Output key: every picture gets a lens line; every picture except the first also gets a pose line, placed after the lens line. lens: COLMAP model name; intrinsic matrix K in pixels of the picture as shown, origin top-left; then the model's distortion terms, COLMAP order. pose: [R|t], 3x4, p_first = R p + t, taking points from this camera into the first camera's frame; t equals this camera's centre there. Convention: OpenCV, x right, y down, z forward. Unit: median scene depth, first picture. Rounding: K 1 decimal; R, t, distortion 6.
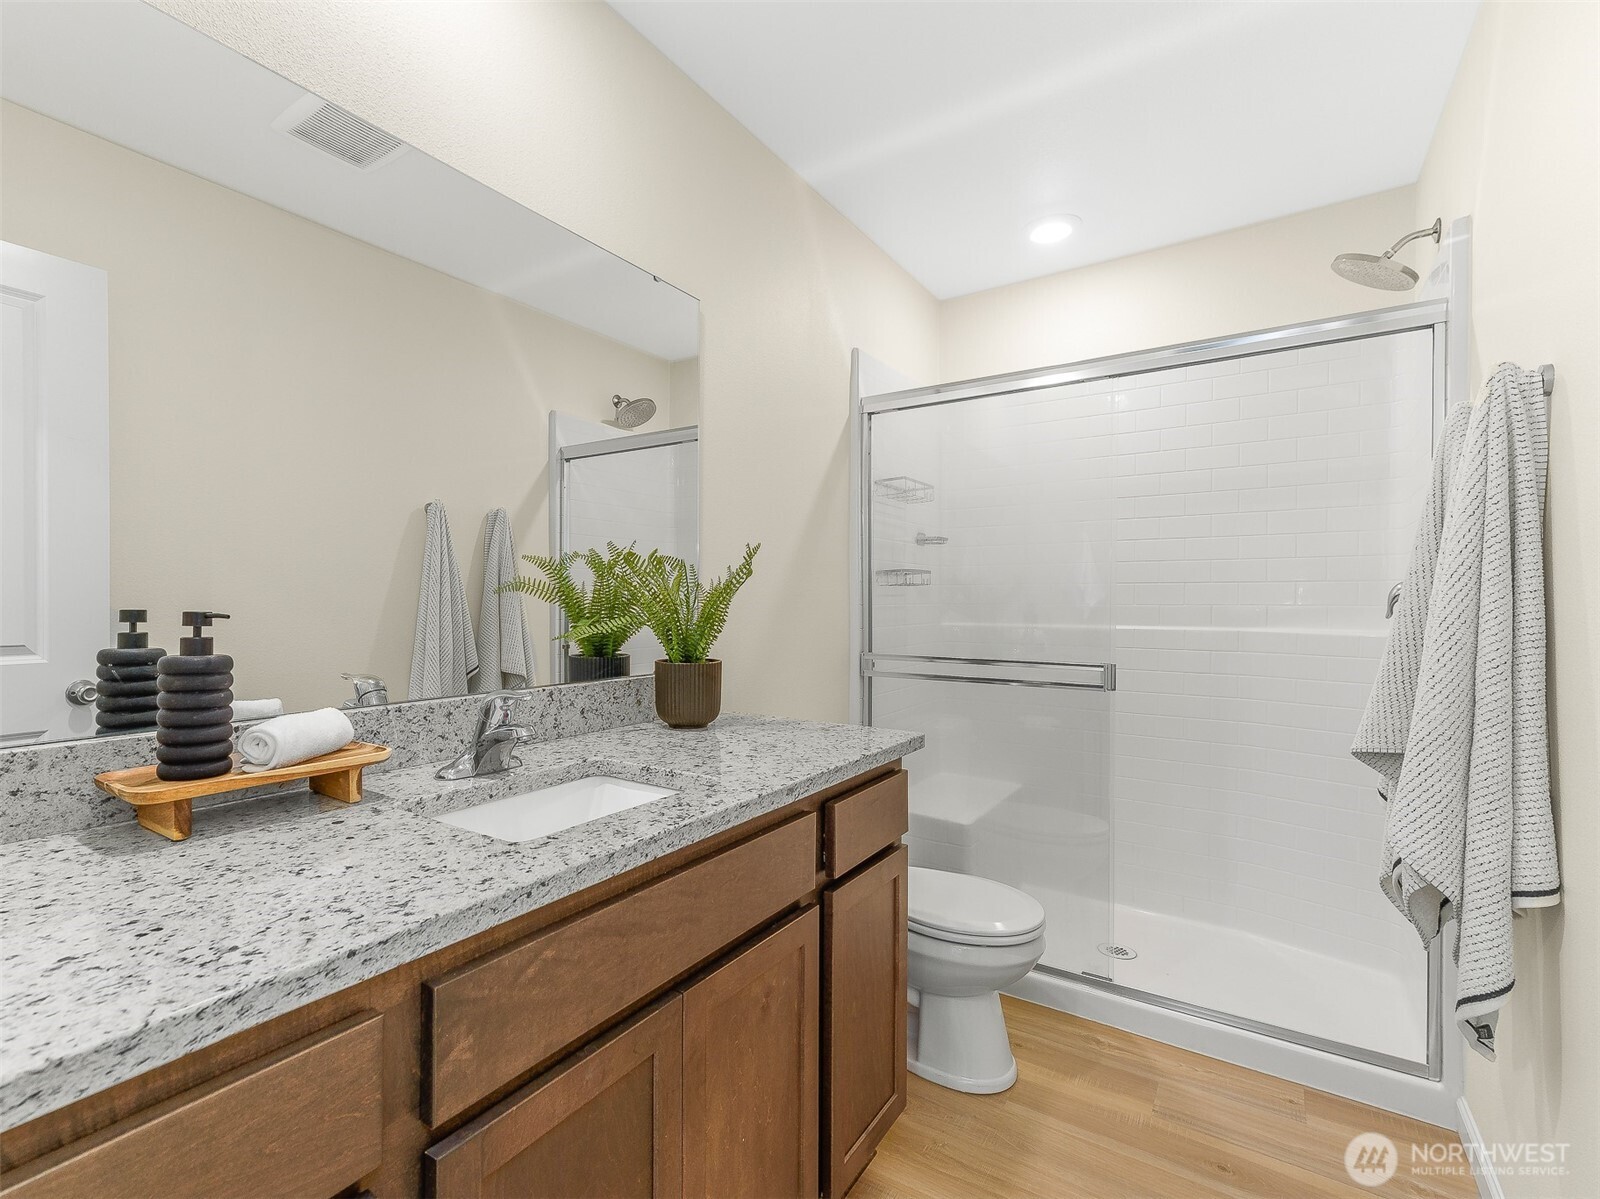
lens RADIAL K [[680.1, 0, 787.1], [0, 680.1, 606.5], [0, 0, 1]] dist [0.009865, 0.000130]
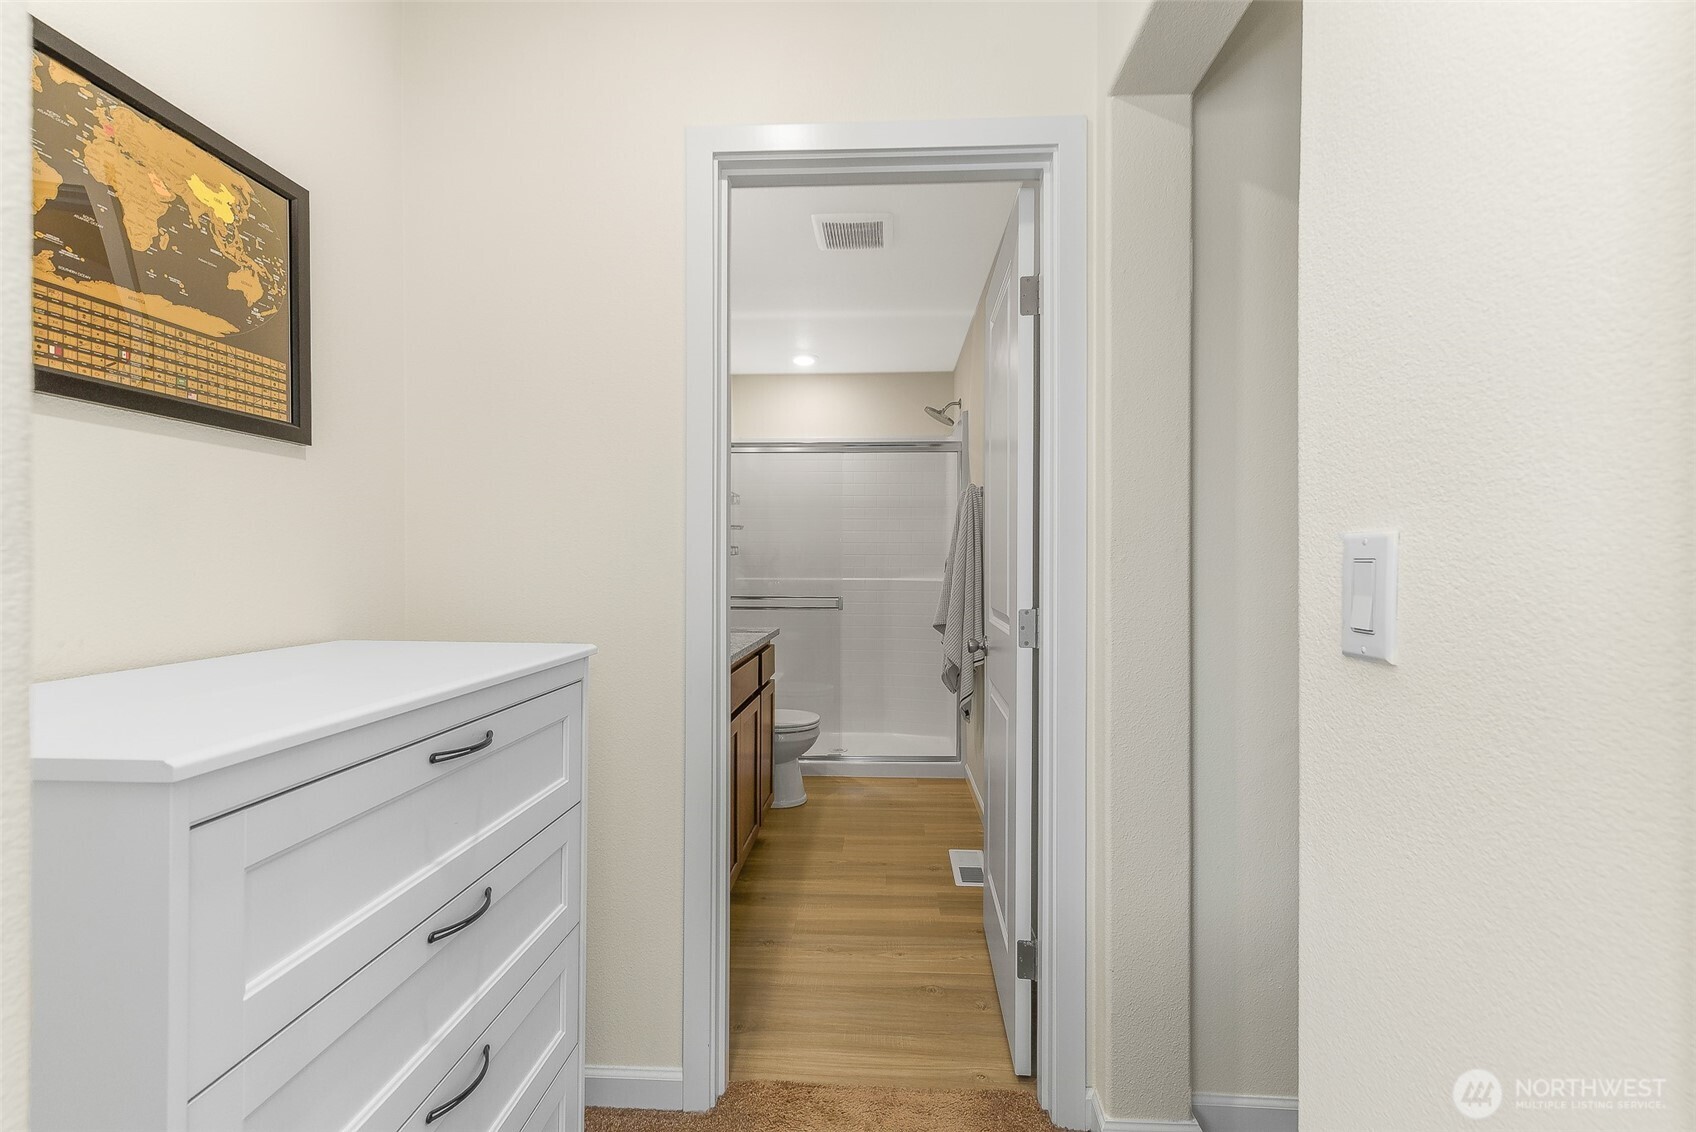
lens RADIAL K [[733.7, 0, 852.2], [0, 733.7, 562.5], [0, 0, 1]] dist [0.016224, -0.000670]
pose [[0.838022, -0.001366, 0.545634, -0.780366], [0.005677, 0.999965, -0.006215, -0.004031], [-0.545606, 0.008306, 0.838000, -0.959904]]
